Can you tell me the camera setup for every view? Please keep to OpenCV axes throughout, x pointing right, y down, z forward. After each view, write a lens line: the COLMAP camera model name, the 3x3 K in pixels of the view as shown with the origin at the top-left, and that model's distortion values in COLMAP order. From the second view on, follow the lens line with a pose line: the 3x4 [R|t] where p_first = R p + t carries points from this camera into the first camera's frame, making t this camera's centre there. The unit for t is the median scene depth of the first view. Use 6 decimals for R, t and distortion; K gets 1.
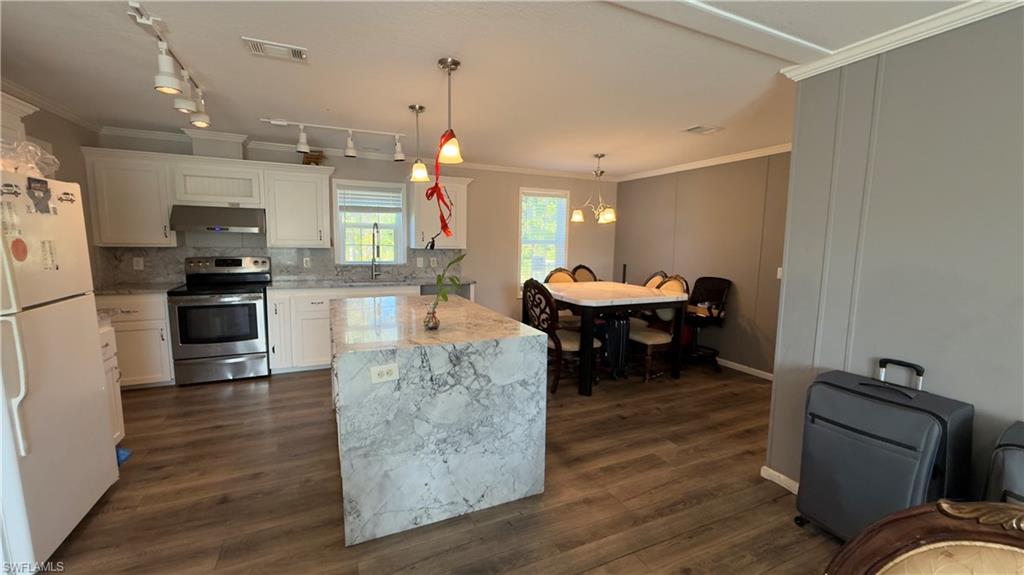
lens RADIAL K [[407.9, 0, 510.3], [0, 407.9, 286.4], [0, 0, 1]] dist [-0.000667, 0.000229]
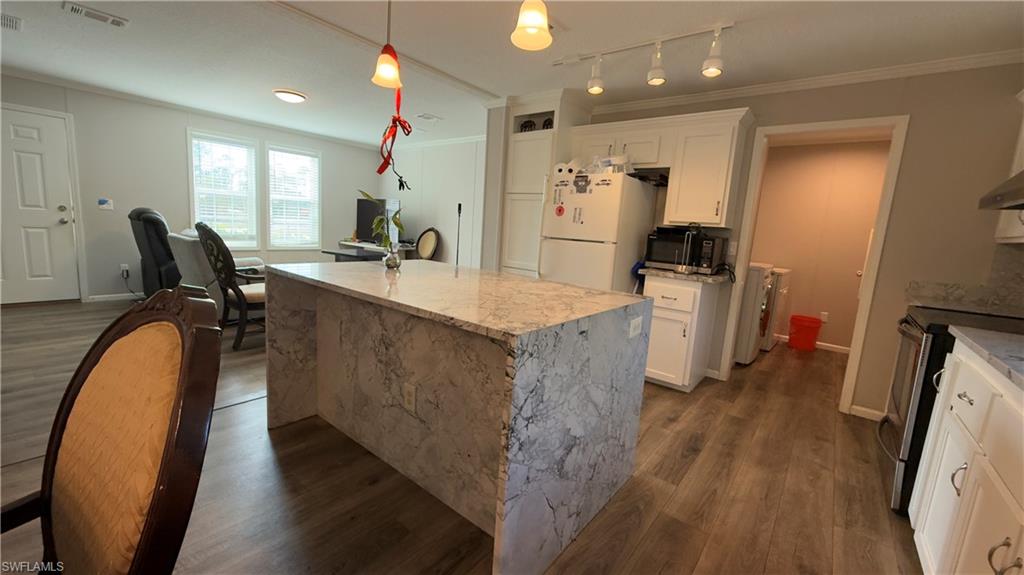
lens RADIAL K [[407.9, 0, 509.7], [0, 407.9, 286.6], [0, 0, 1]] dist [-0.000667, 0.000229]
pose [[-0.893568, -0.007463, -0.448867, 0.004352], [-0.131318, 0.960474, 0.245448, -0.138963], [0.429293, 0.278269, -0.859229, 1.967930]]
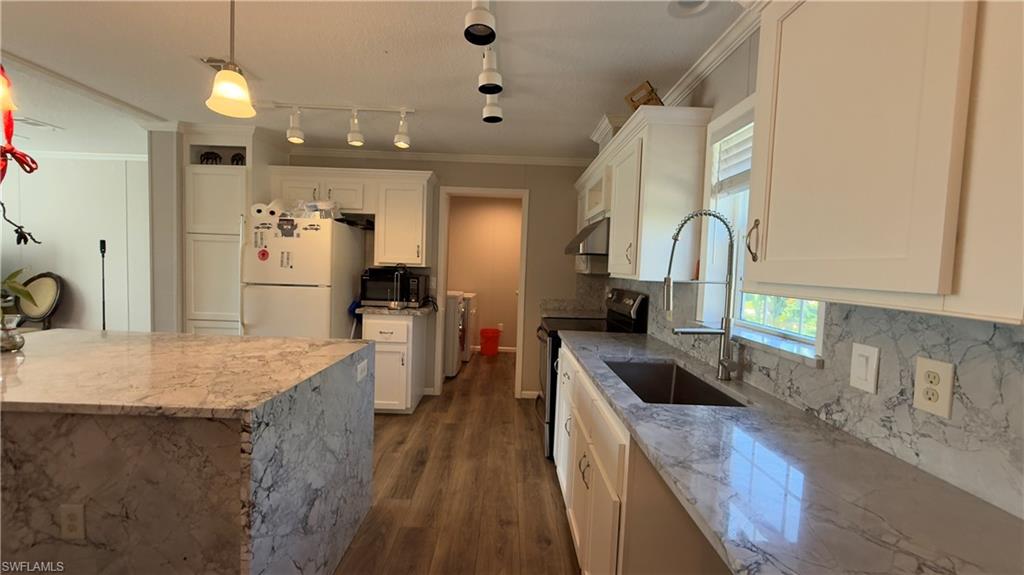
lens RADIAL K [[407.9, 0, 510.3], [0, 407.9, 286.0], [0, 0, 1]] dist [-0.000667, 0.000229]
pose [[-0.412374, 0.015217, -0.910887, 0.095536], [-0.148942, 0.985281, 0.083888, -0.200173], [0.898757, 0.170263, -0.404038, 2.026286]]
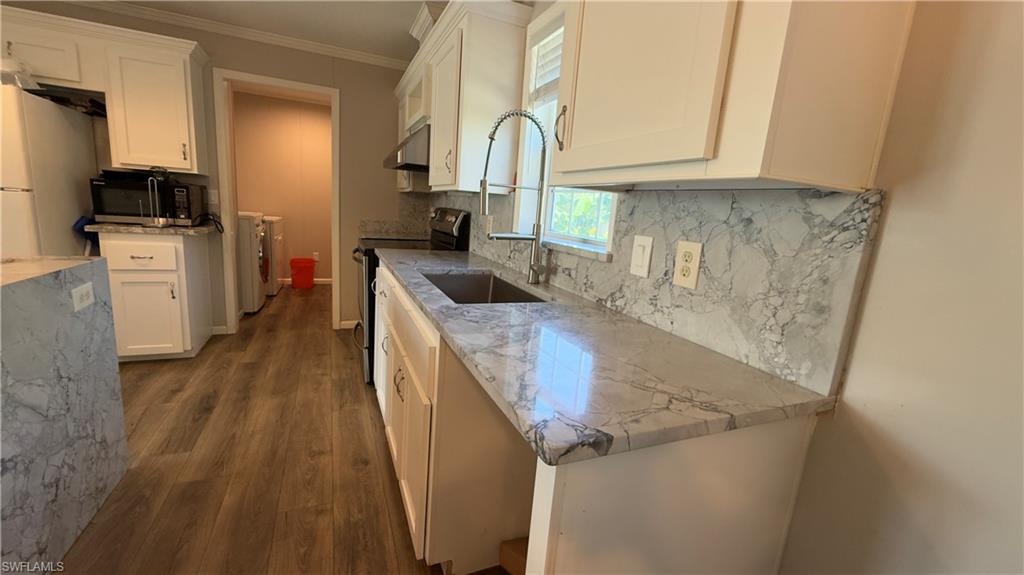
lens RADIAL K [[407.9, 0, 510.9], [0, 407.9, 285.9], [0, 0, 1]] dist [-0.000667, 0.000229]
pose [[-0.020446, 0.166454, -0.985837, 0.036134], [-0.190224, 0.967384, 0.167283, -0.148726], [0.981528, 0.190951, 0.011885, 2.052738]]
